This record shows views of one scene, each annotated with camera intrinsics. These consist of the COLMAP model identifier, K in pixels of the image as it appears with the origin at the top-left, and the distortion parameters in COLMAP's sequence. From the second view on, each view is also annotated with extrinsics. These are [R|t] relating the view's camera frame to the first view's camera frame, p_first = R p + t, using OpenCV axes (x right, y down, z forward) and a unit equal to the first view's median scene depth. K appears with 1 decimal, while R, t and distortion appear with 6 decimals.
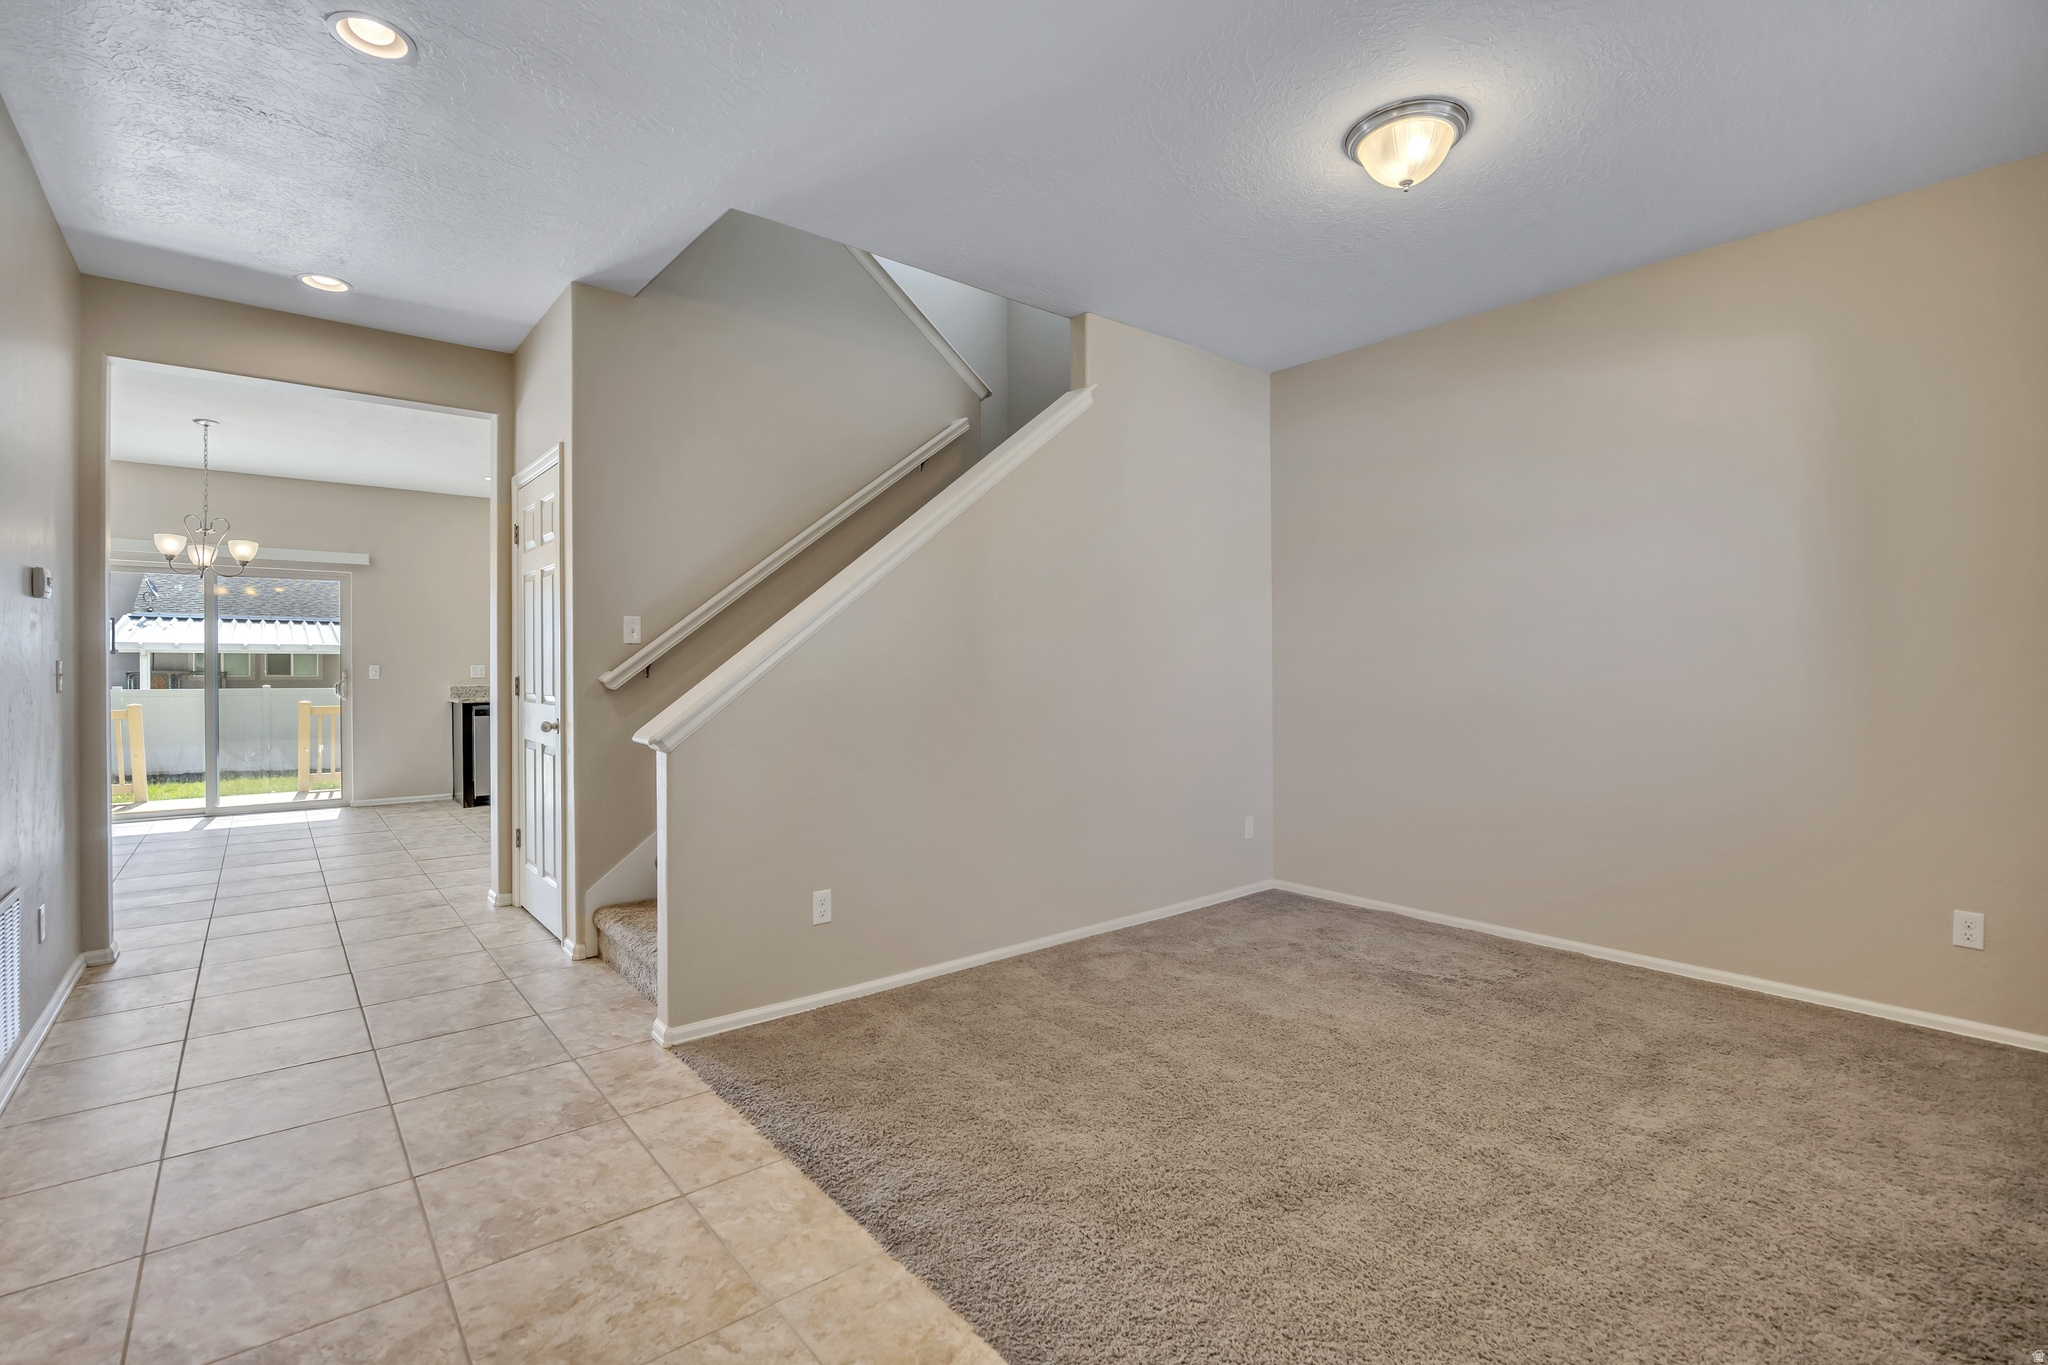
lens RADIAL K [[924.1, 0, 1020.4], [0, 924.1, 668.7], [0, 0, 1]] dist [-0.002027, -0.000402]
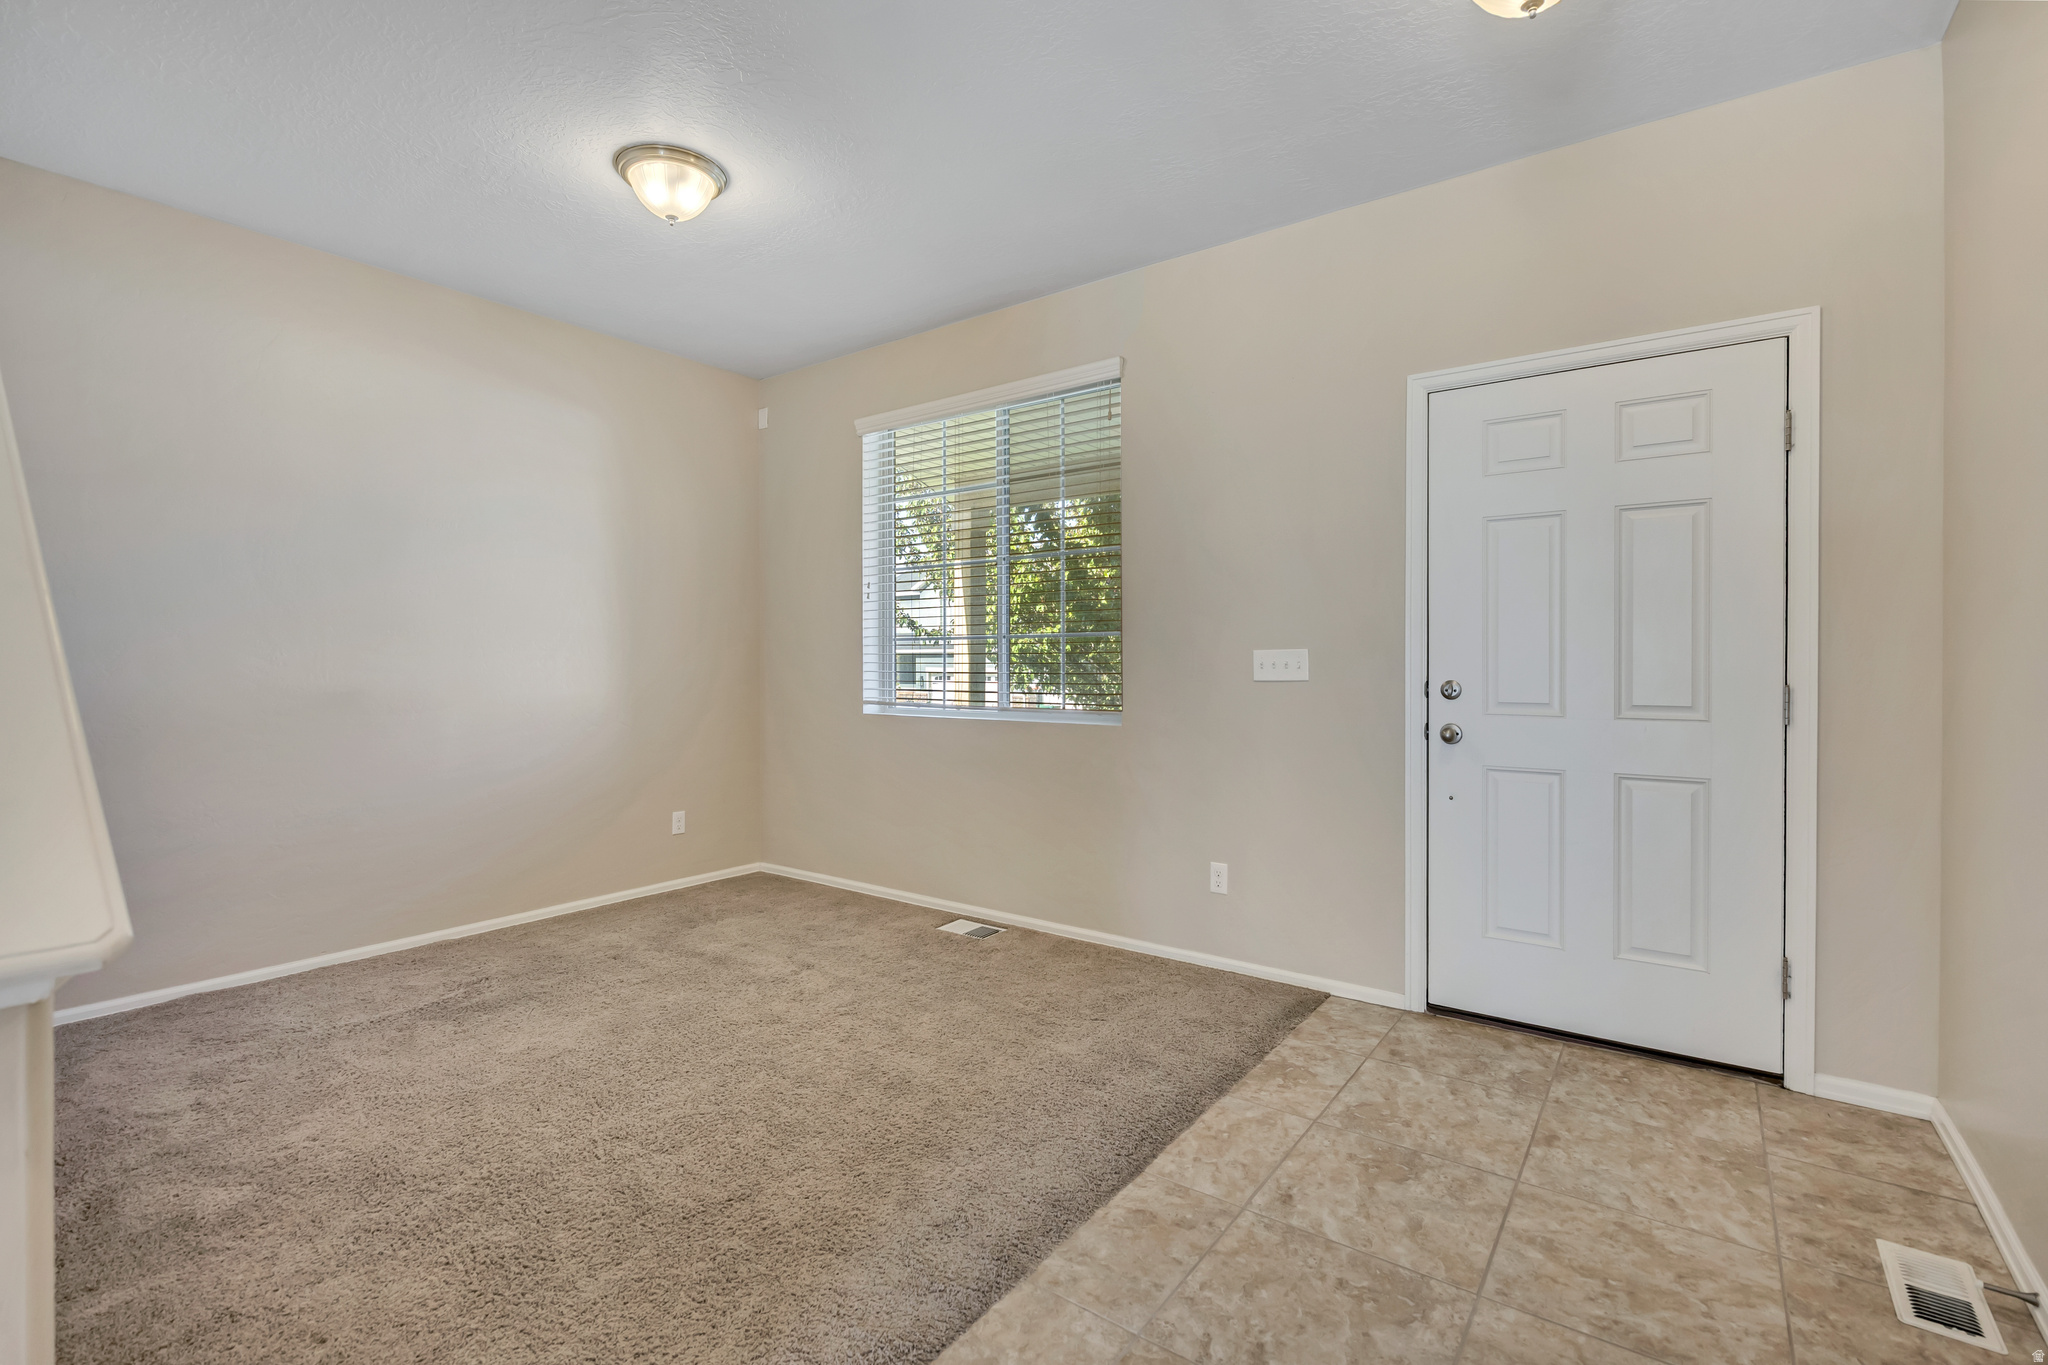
lens RADIAL K [[886.2, 0, 1024.0], [0, 886.2, 682.5], [0, 0, 1]] dist [-0.000784, -0.000064]
pose [[-0.234481, -0.017976, 0.971954, -0.713593], [0.007892, 0.999761, 0.020394, 0.007167], [-0.972089, 0.012453, -0.234283, 0.855540]]
